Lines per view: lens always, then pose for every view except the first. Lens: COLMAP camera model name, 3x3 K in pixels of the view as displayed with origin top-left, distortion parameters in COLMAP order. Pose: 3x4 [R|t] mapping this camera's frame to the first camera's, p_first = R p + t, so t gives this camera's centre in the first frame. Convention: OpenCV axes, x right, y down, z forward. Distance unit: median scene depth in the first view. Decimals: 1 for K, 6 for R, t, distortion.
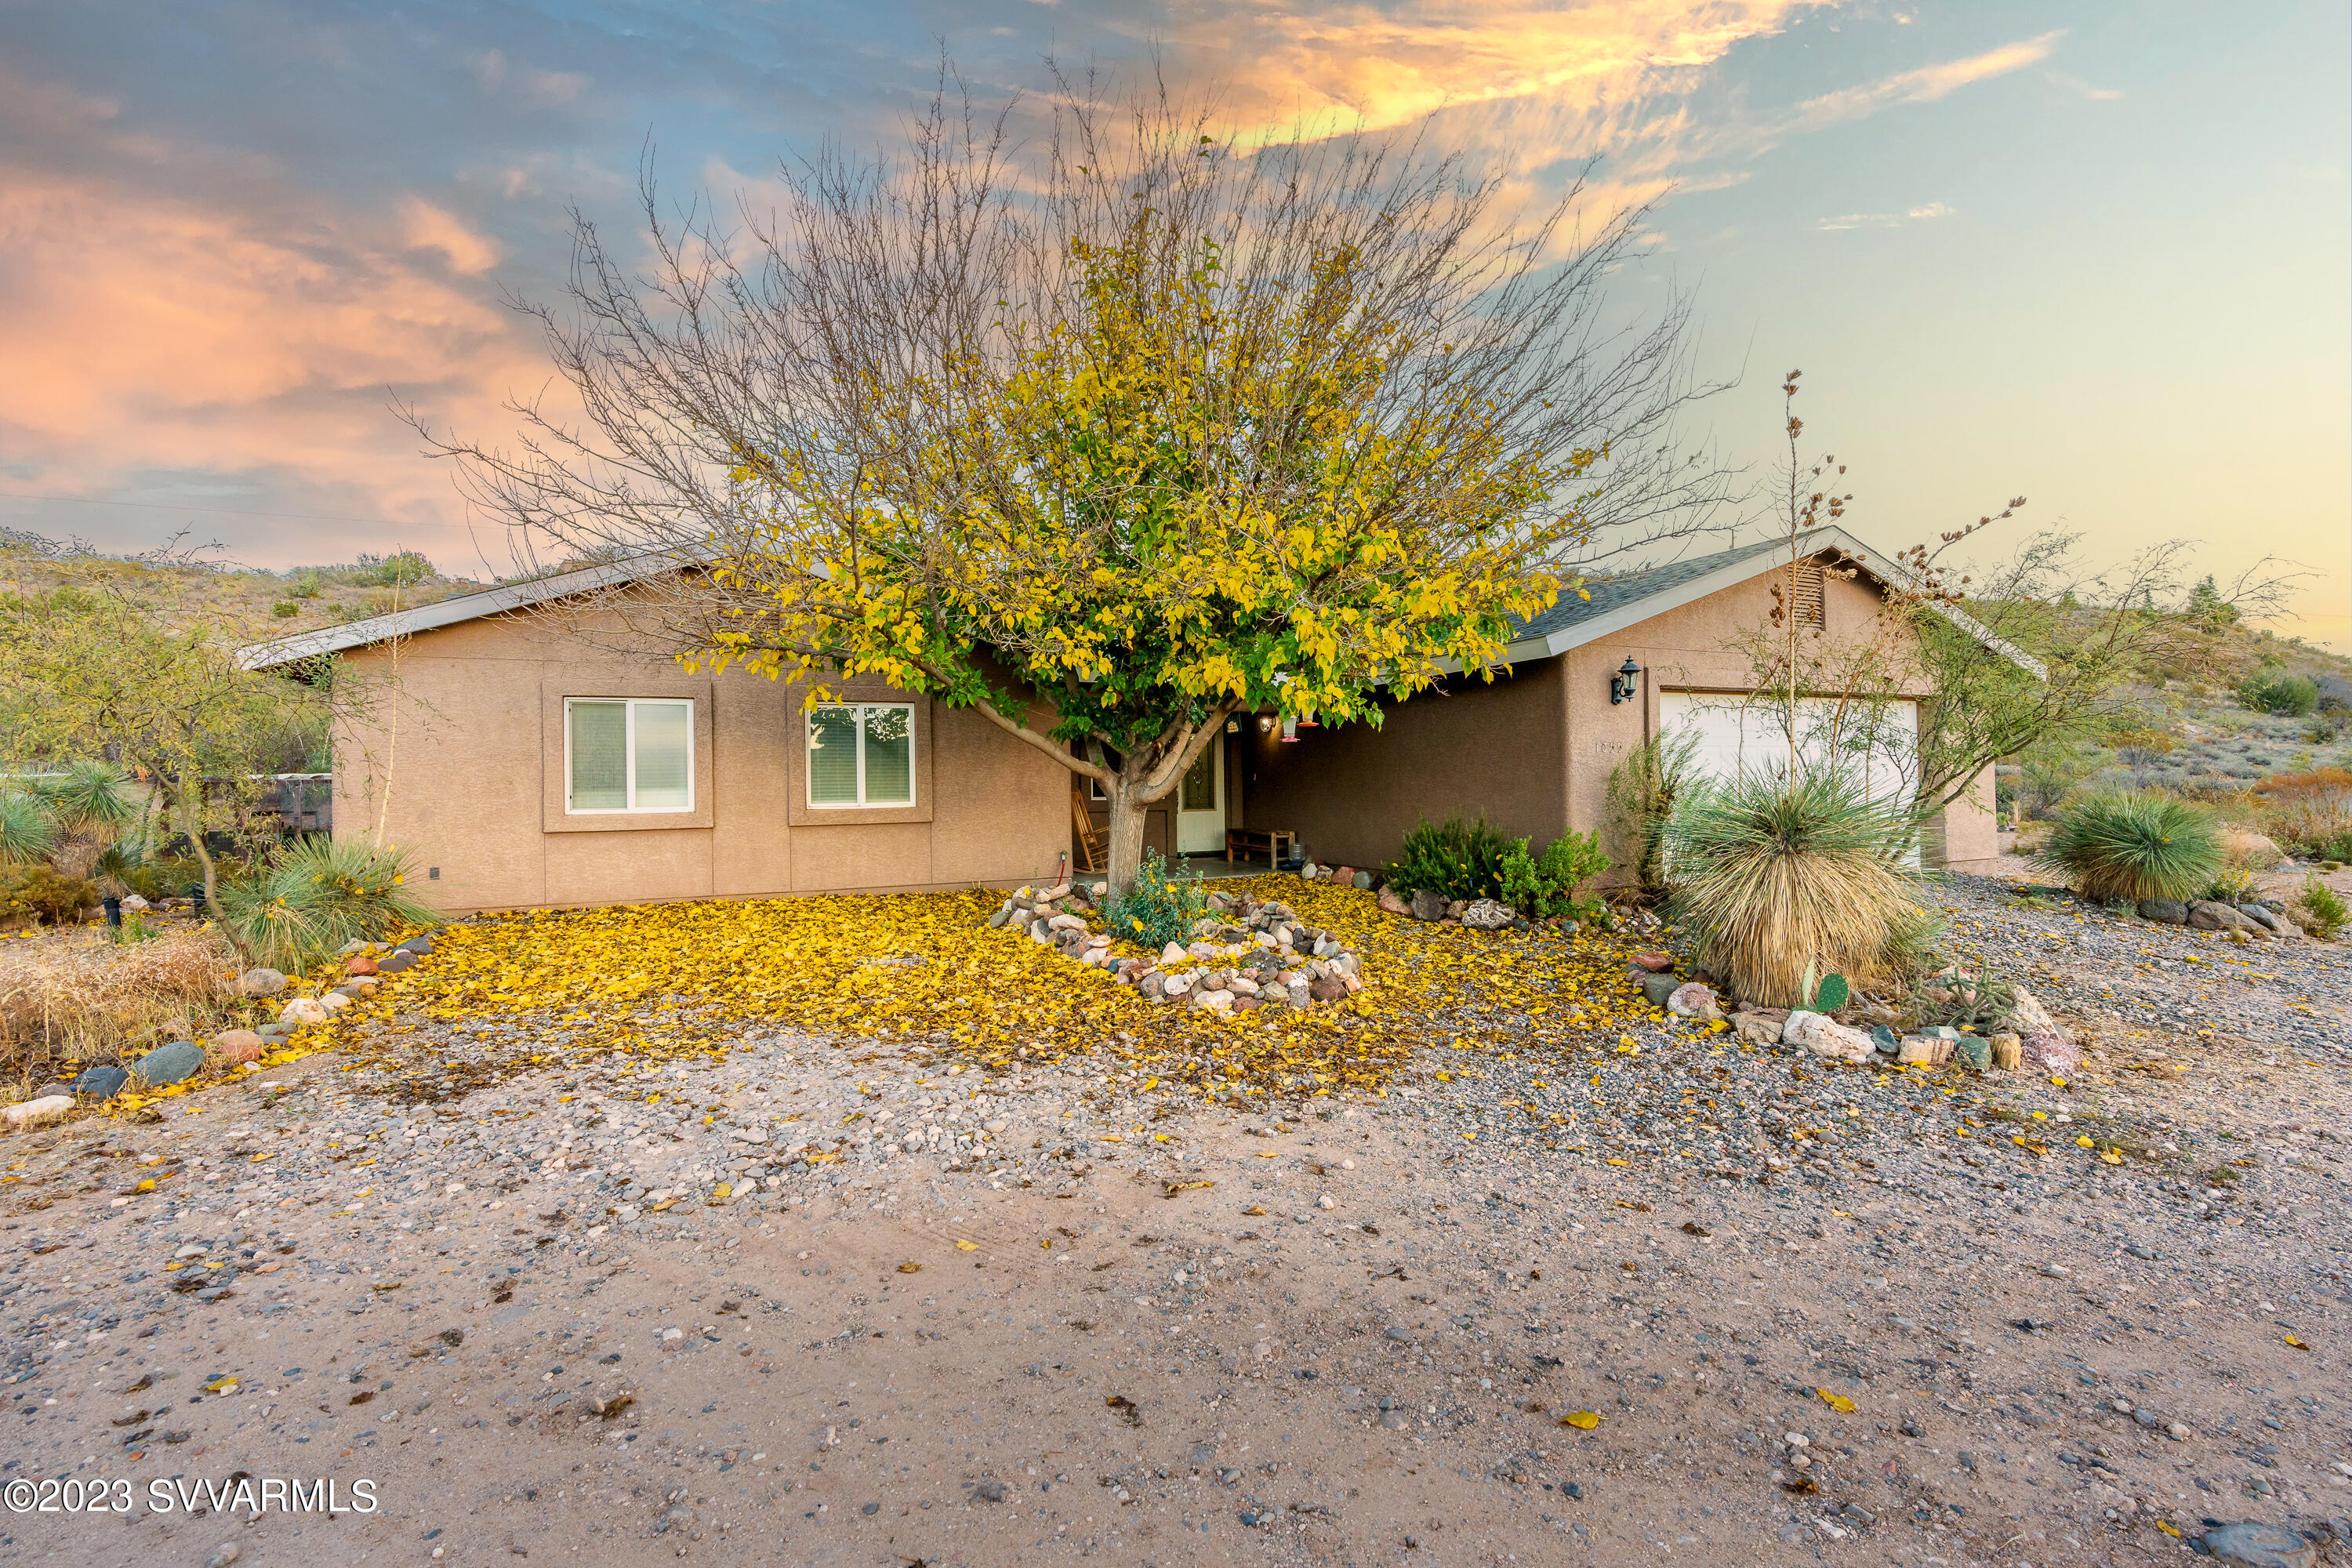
lens RADIAL K [[1073.2, 0, 1186.7], [0, 1073.2, 776.3], [0, 0, 1]] dist [-0.011486, 0.004446]
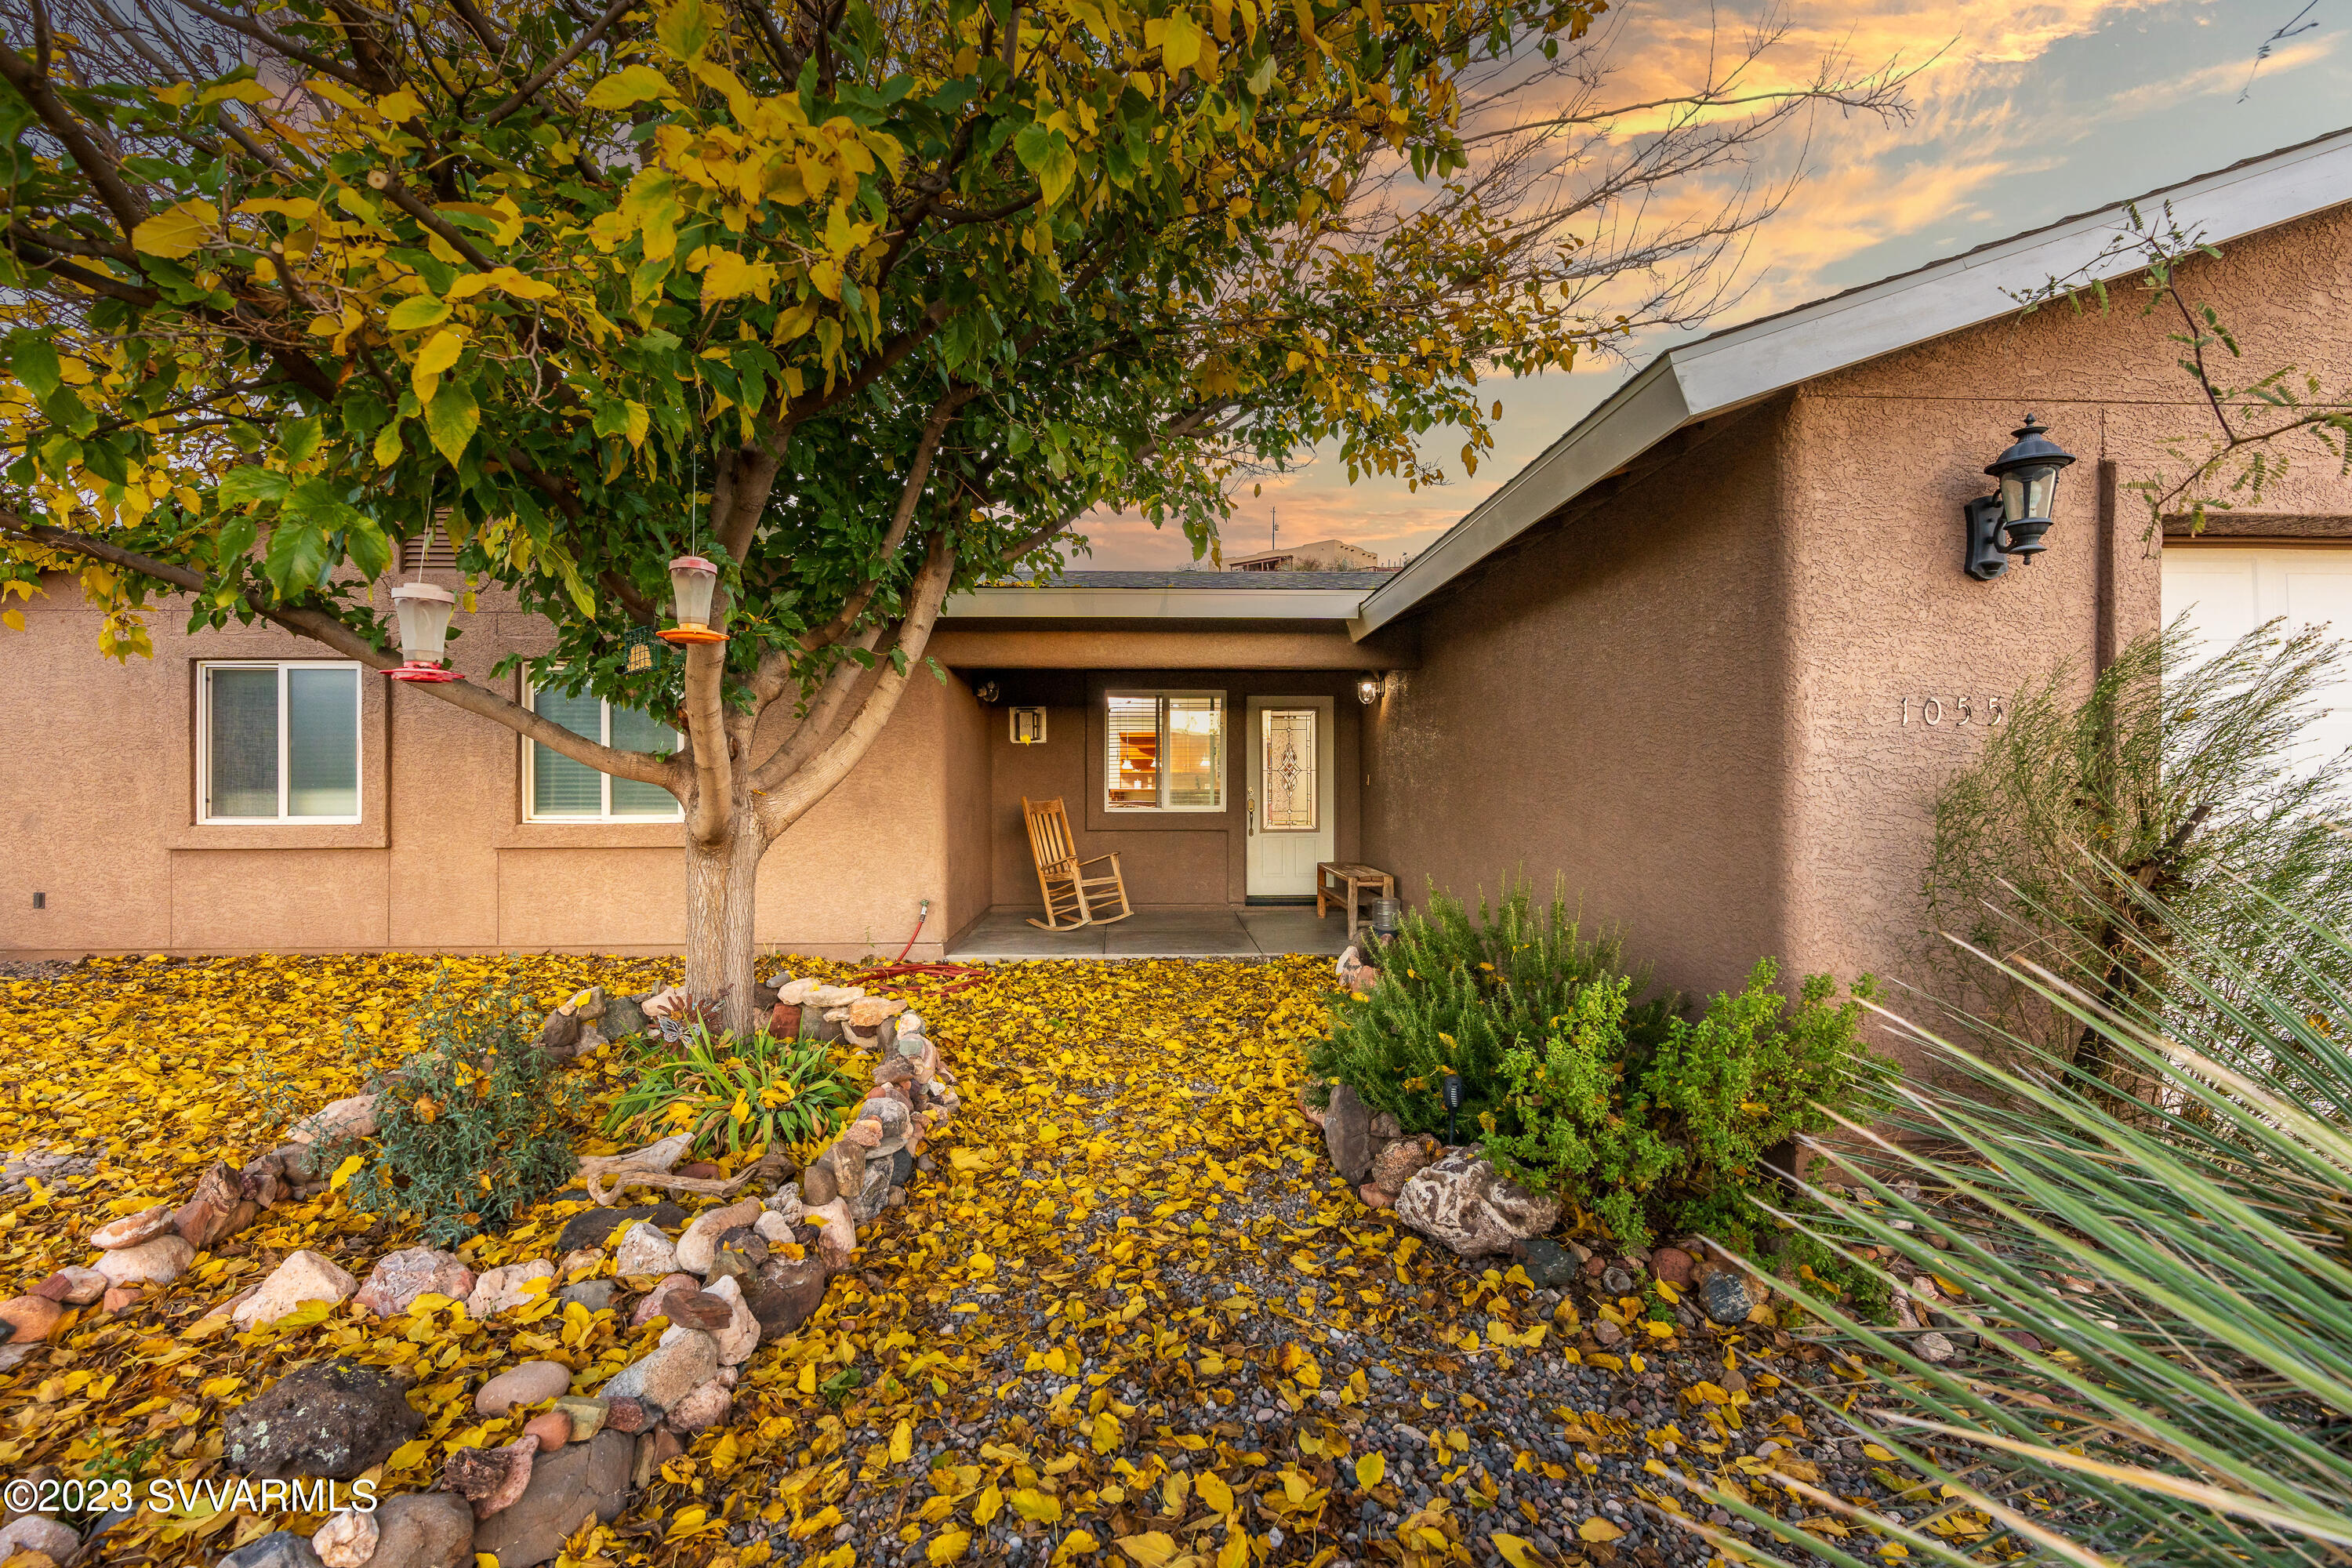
lens RADIAL K [[1073.2, 0, 1163.5], [0, 1073.2, 787.1], [0, 0, 1]] dist [-0.011486, 0.004446]
pose [[0.922979, 0.014454, -0.384578, 0.293689], [-0.008204, 0.999806, 0.017887, -0.007367], [0.384762, -0.013354, 0.922919, 0.598155]]
